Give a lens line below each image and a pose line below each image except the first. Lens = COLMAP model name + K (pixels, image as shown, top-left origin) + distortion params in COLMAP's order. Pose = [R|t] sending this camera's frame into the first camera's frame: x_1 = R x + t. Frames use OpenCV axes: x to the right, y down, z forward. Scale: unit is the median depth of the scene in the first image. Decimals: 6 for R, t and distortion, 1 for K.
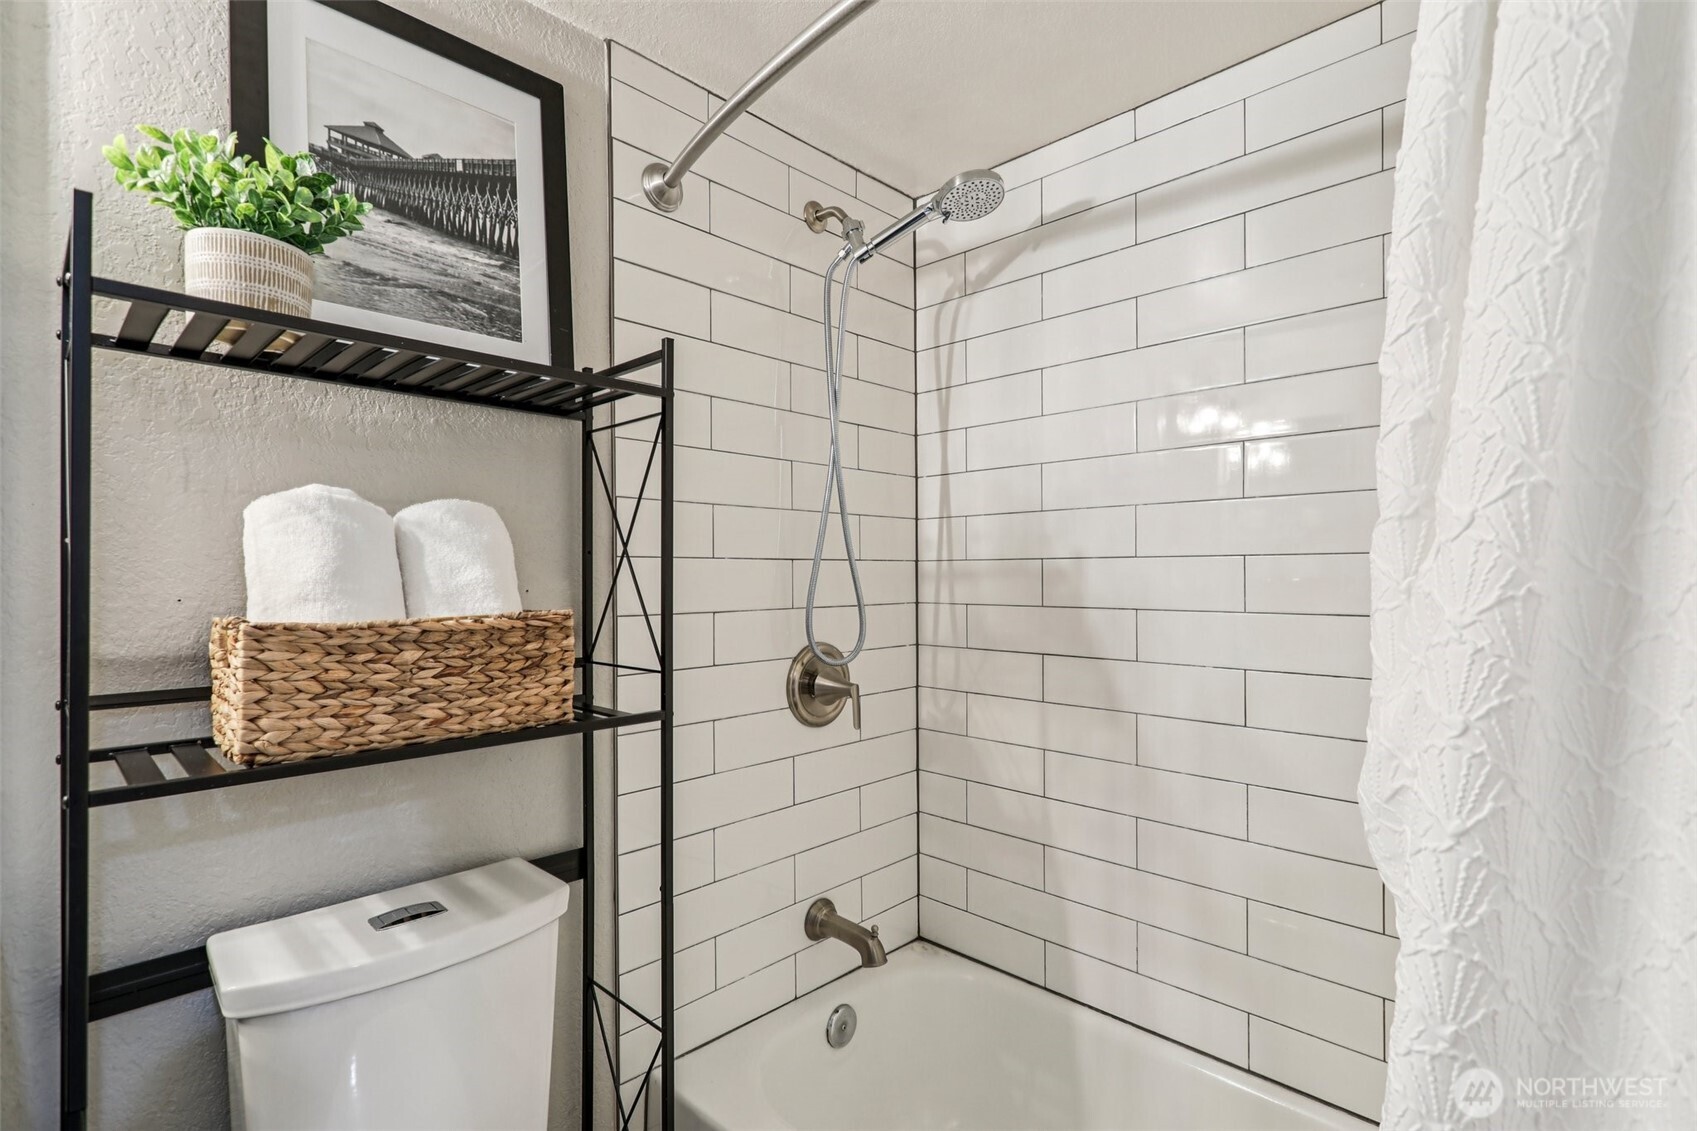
lens RADIAL K [[802.2, 0, 857.4], [0, 802.2, 571.2], [0, 0, 1]] dist [-0.007365, 0.004927]
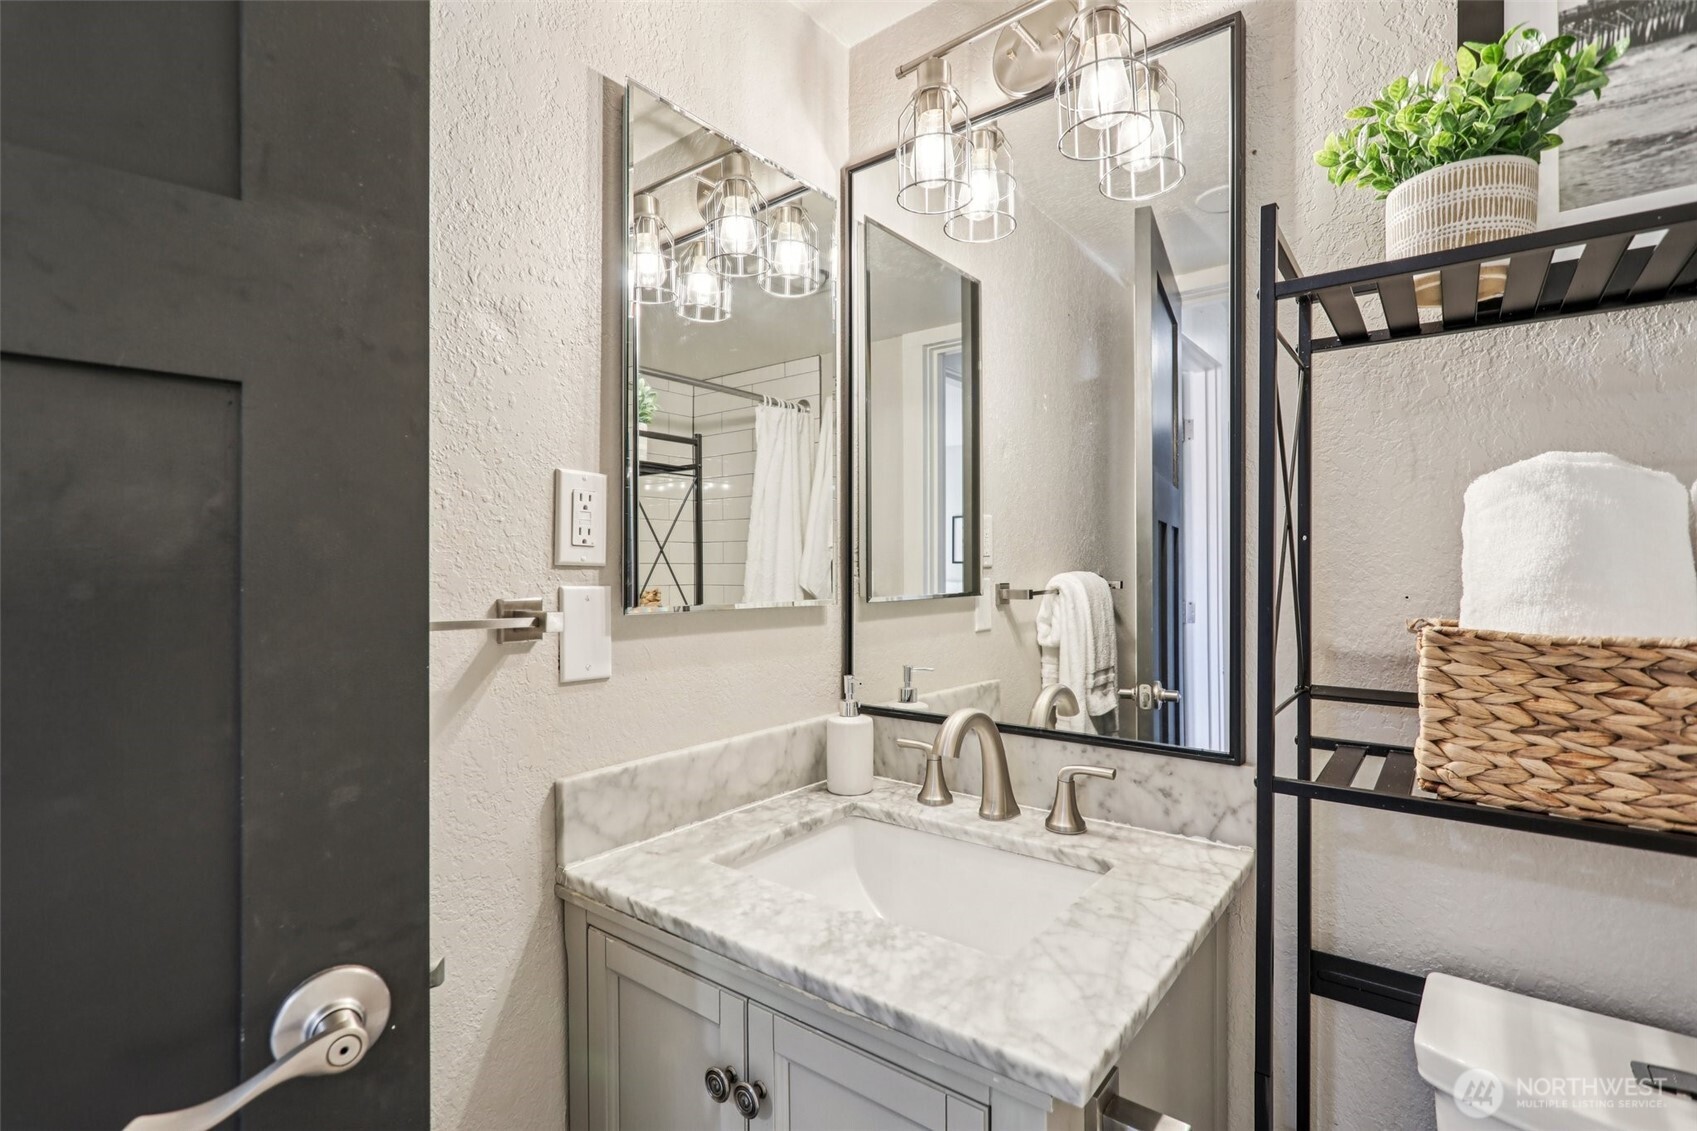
lens RADIAL K [[802.2, 0, 844.5], [0, 802.2, 569.6], [0, 0, 1]] dist [-0.007365, 0.004927]
pose [[0.103877, 0.001186, -0.994589, 0.016678], [0.003094, 0.999994, 0.001515, 0.000726], [0.994585, -0.003234, 0.103873, 0.267778]]
